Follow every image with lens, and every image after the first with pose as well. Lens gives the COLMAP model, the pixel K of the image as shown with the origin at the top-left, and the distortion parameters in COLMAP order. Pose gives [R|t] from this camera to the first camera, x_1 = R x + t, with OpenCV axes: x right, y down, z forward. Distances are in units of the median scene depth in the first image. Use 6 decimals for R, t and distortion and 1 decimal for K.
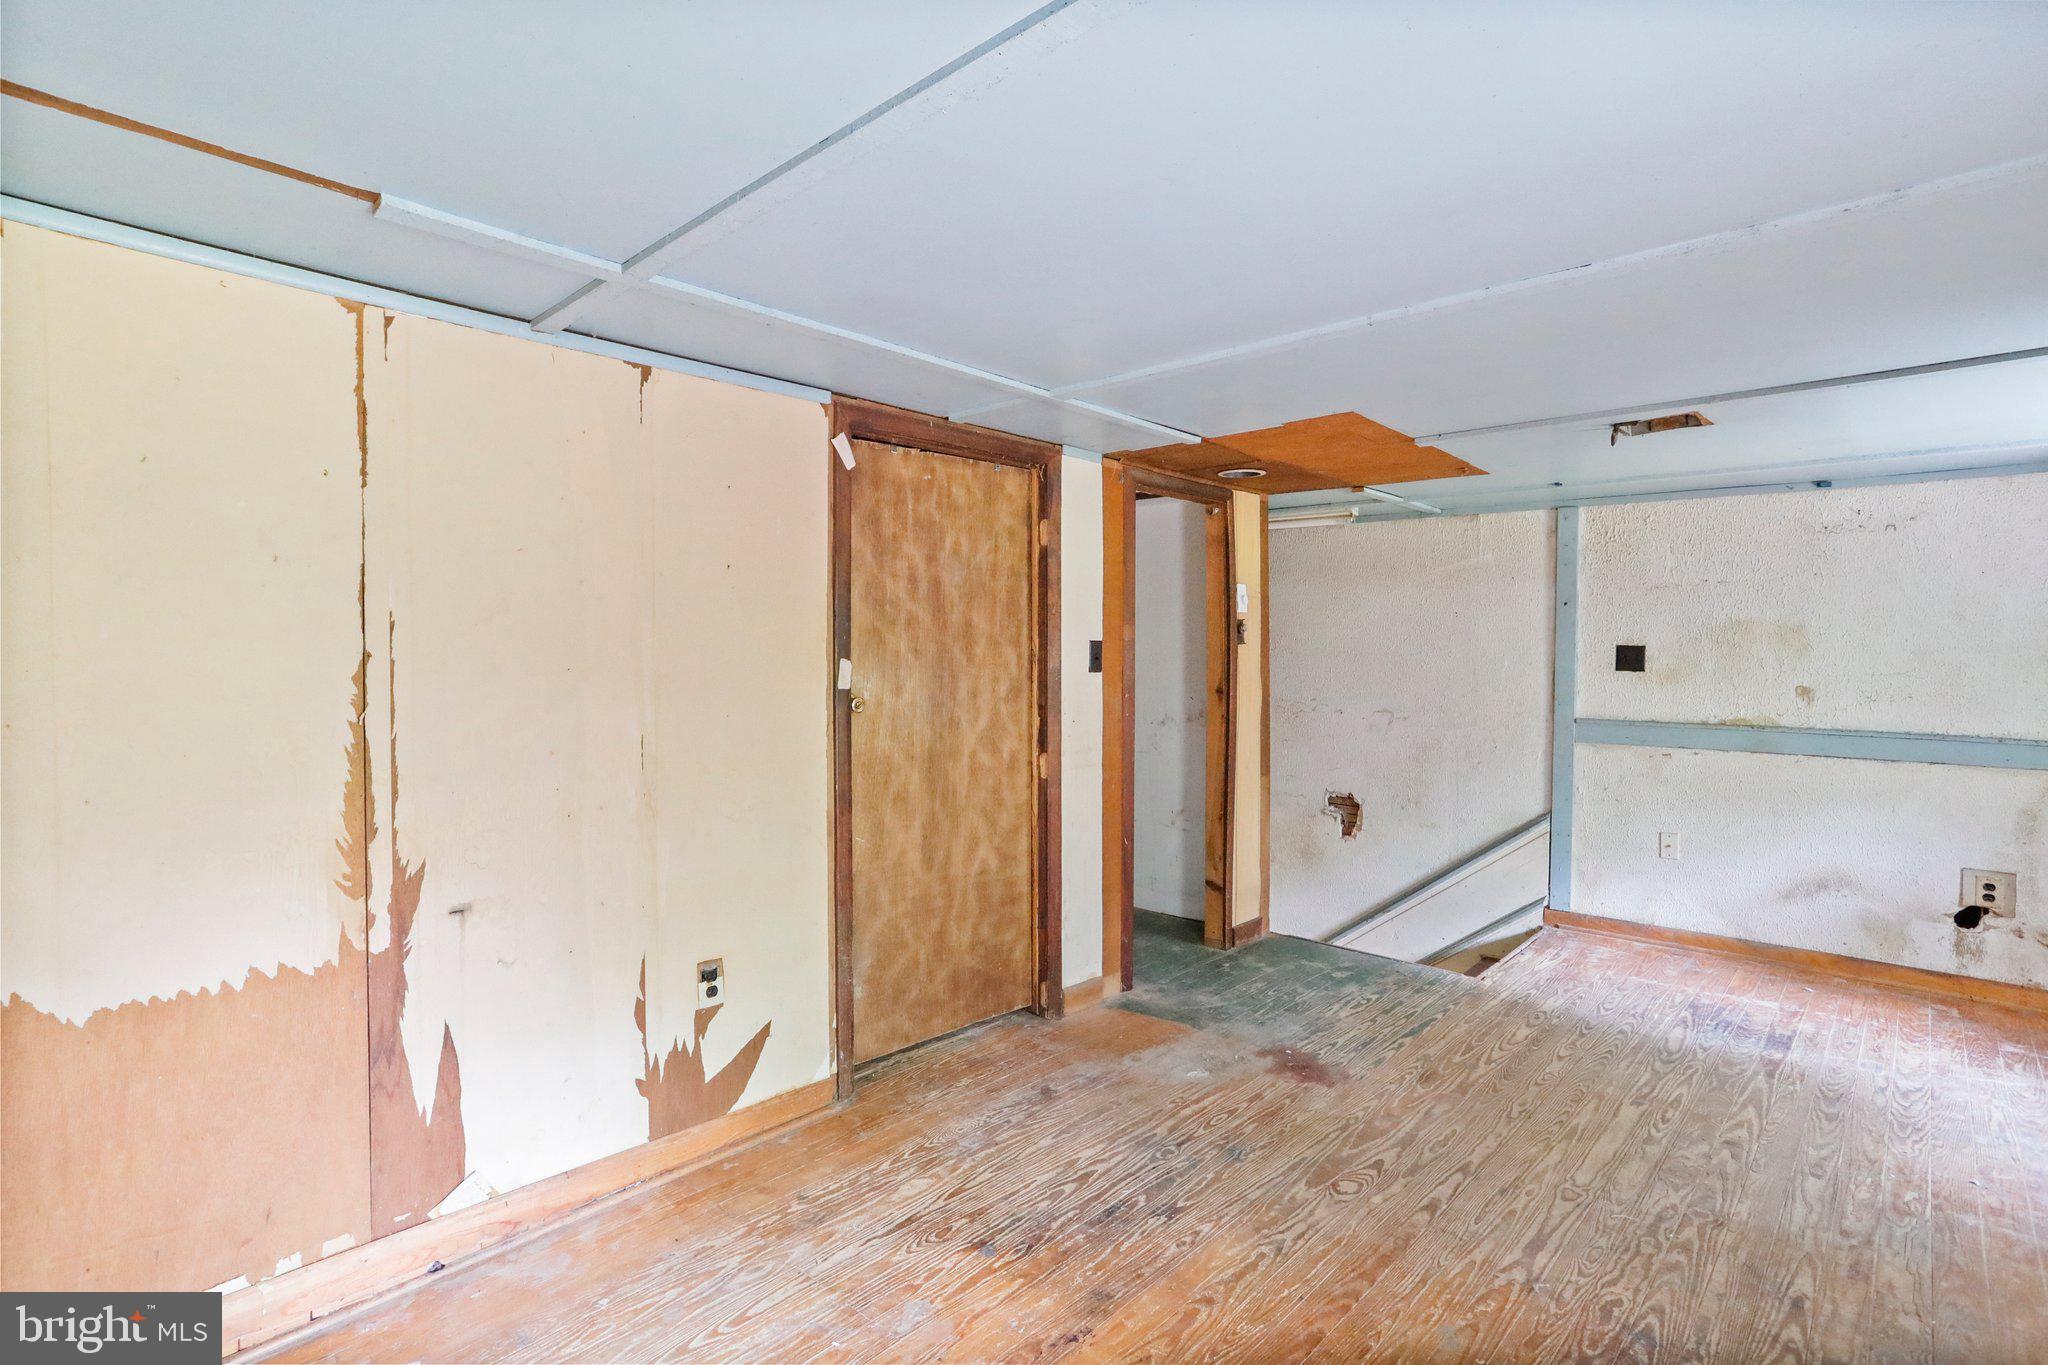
lens RADIAL K [[990.5, 0, 1001.3], [0, 990.5, 679.8], [0, 0, 1]] dist [-0.051312, 0.011000]
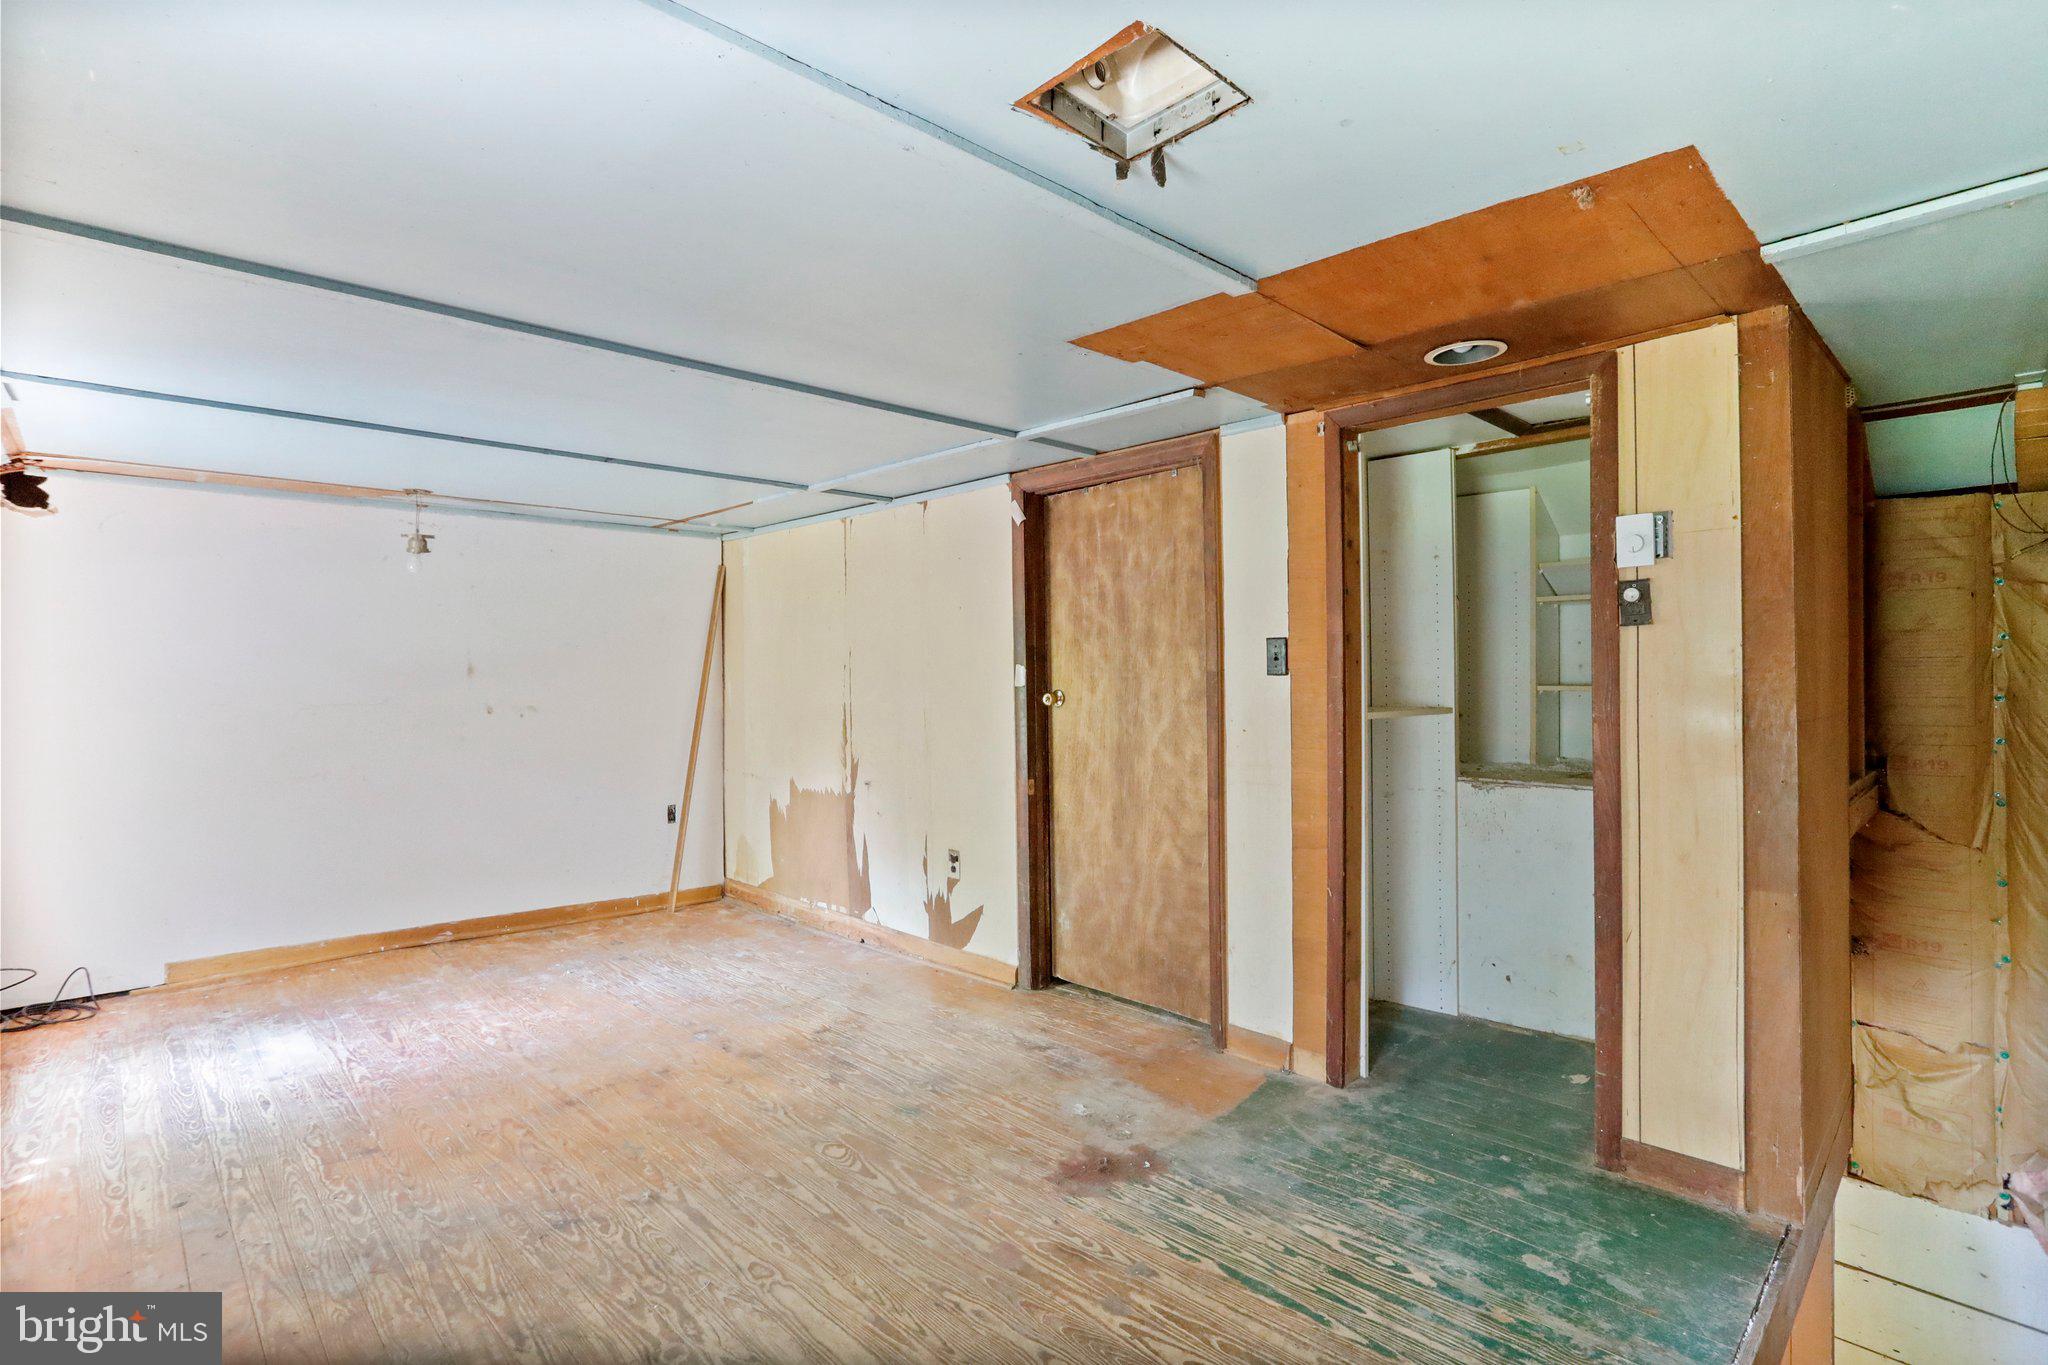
lens RADIAL K [[990.5, 0, 1006.2], [0, 990.5, 668.2], [0, 0, 1]] dist [-0.051312, 0.011000]
pose [[-0.040428, 0.005418, -0.999168, 1.062813], [0.000178, 0.999985, 0.005416, -0.020910], [0.999182, 0.000041, -0.040429, 0.908978]]
